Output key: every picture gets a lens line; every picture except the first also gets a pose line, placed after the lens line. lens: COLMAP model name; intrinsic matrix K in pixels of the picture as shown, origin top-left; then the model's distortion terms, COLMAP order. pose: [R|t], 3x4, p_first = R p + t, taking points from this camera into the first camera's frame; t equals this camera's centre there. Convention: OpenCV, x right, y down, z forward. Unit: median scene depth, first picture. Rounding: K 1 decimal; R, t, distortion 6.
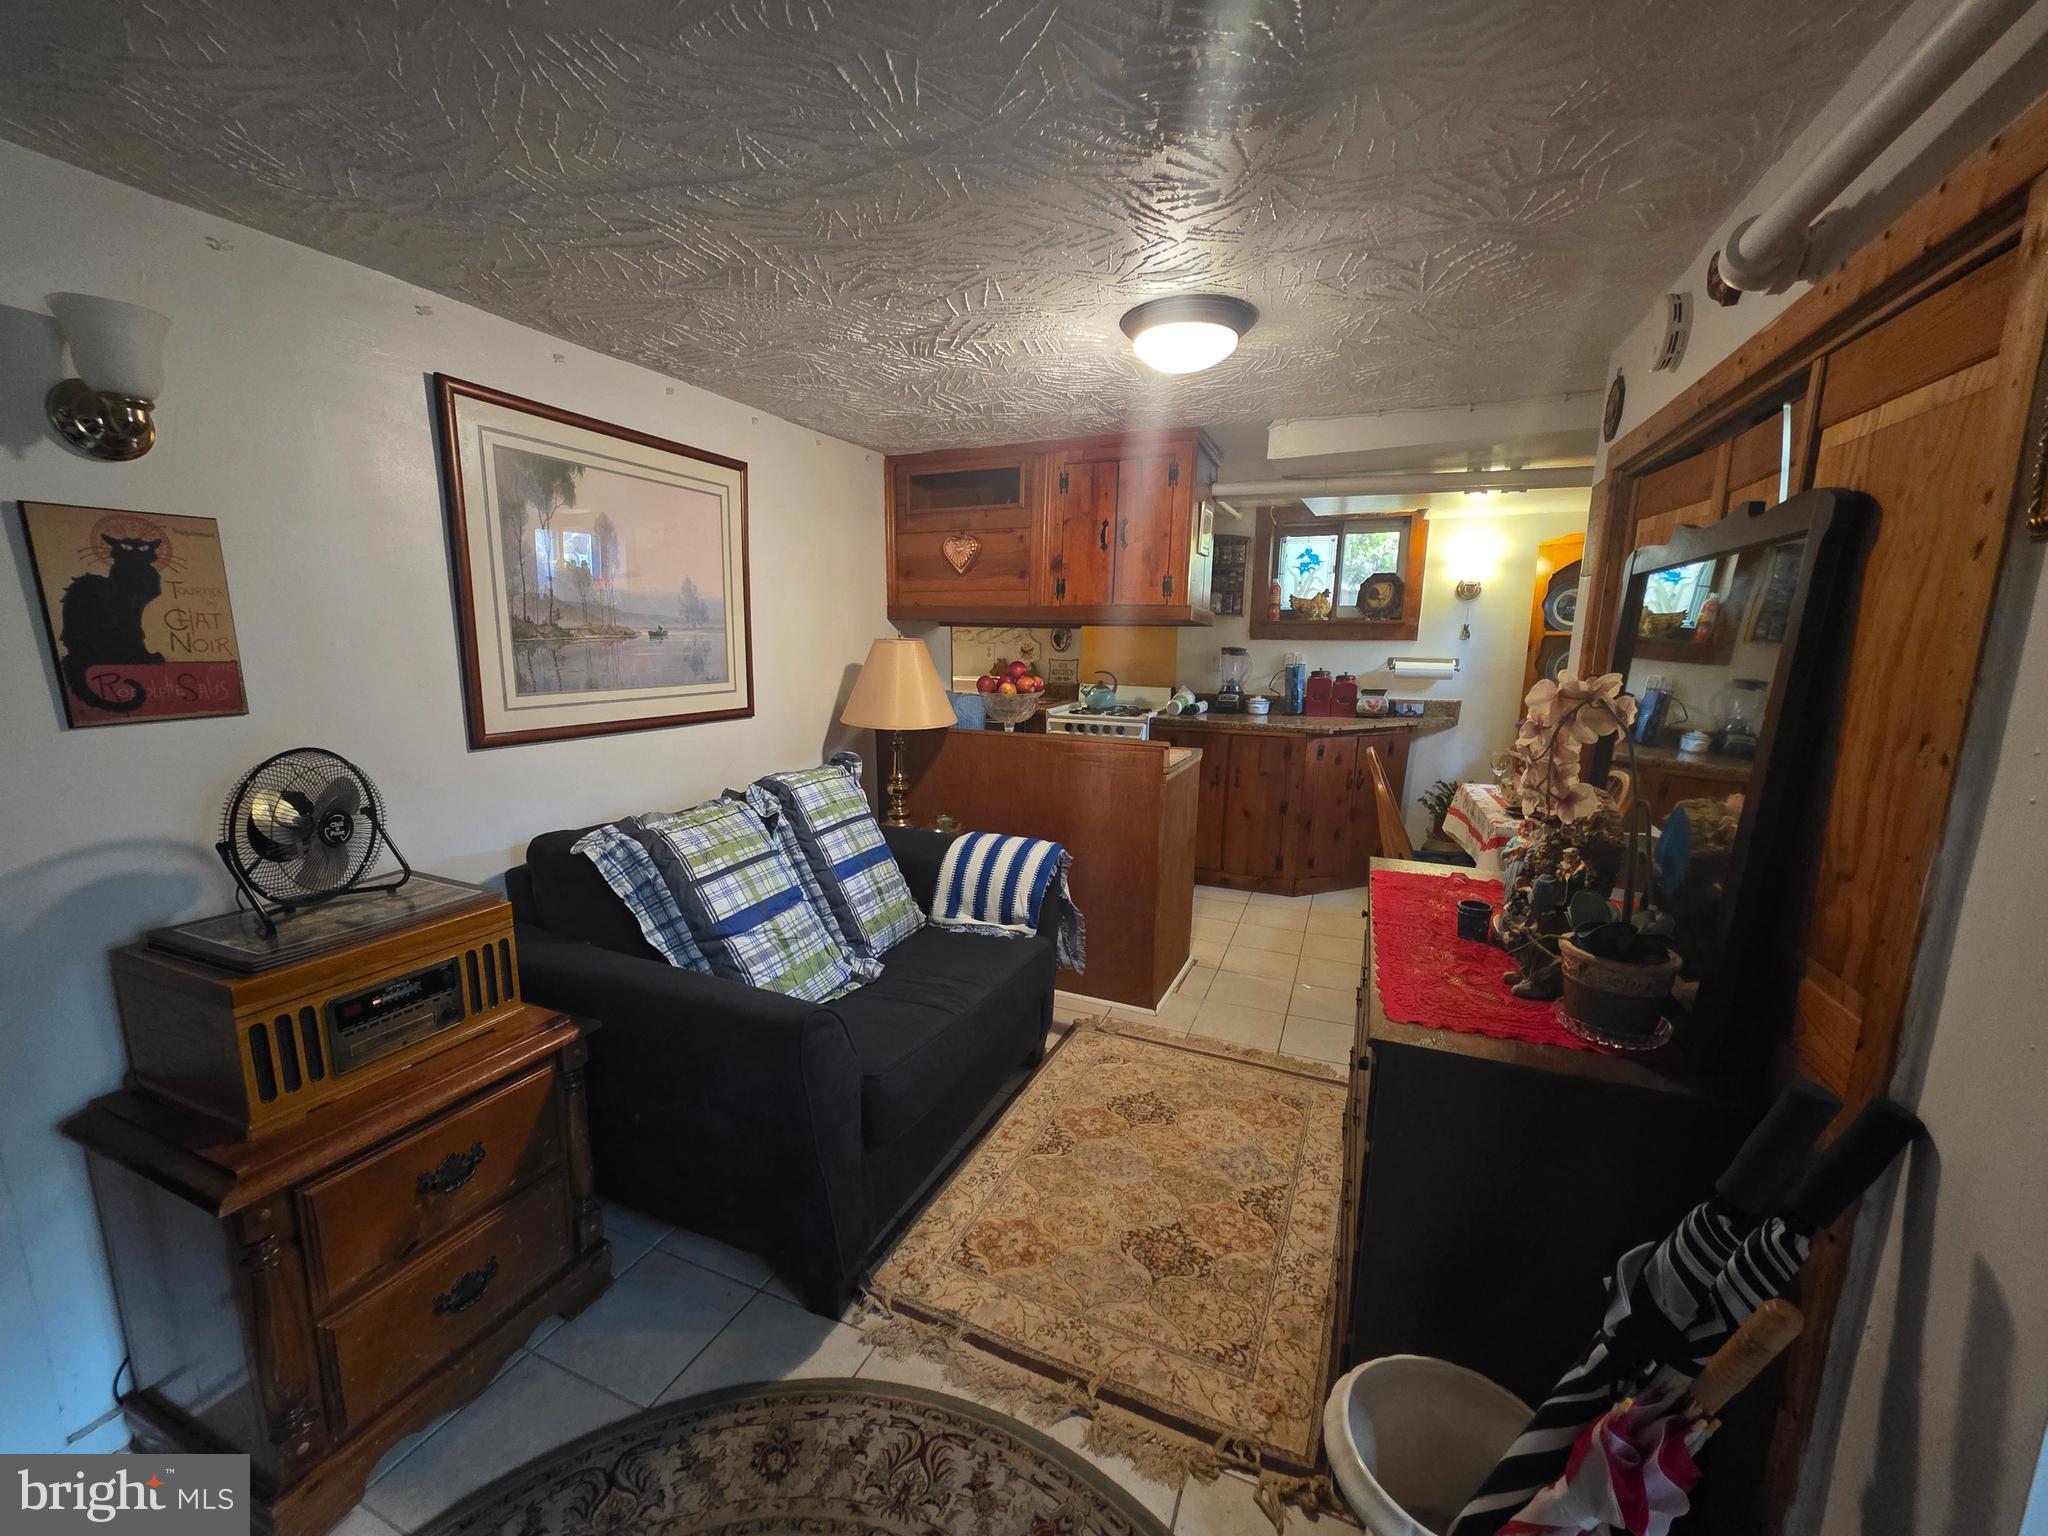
lens RADIAL K [[819.8, 0, 1010.7], [0, 819.8, 790.2], [0, 0, 1]] dist [-0.000115, -0.000081]
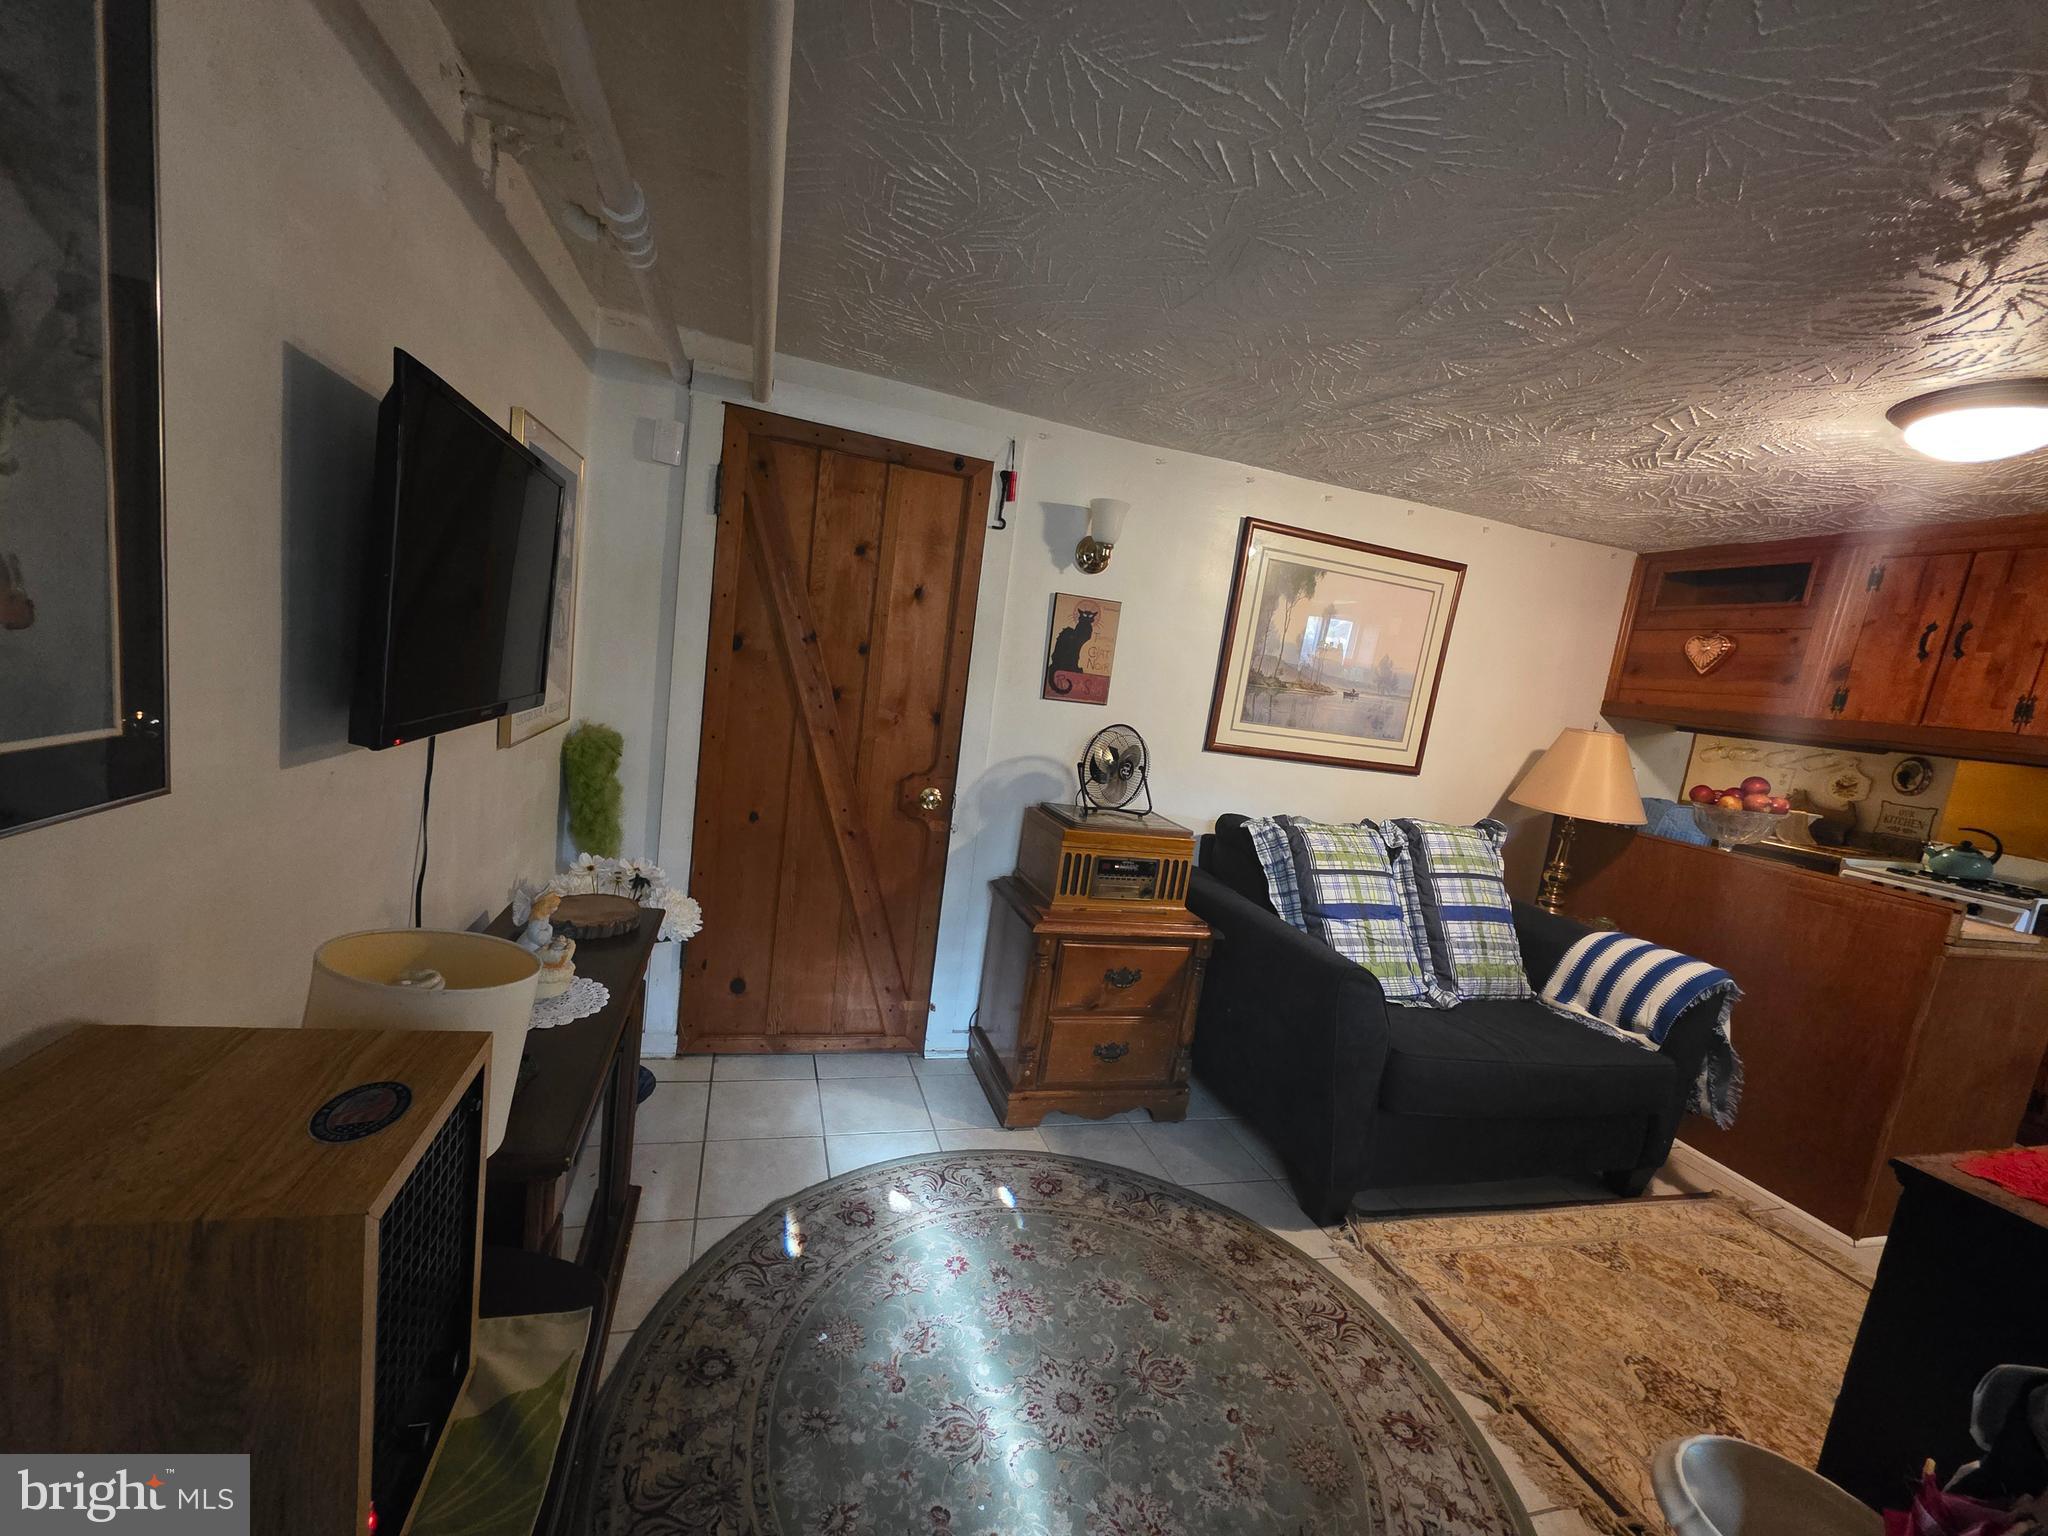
lens RADIAL K [[819.8, 0, 1010.7], [0, 819.8, 790.2], [0, 0, 1]] dist [-0.000115, -0.000081]
pose [[0.643410, 0.185945, -0.742596, 0.256826], [-0.262816, 0.964746, 0.013859, 0.093702], [0.718994, 0.186249, 0.669597, -0.270576]]
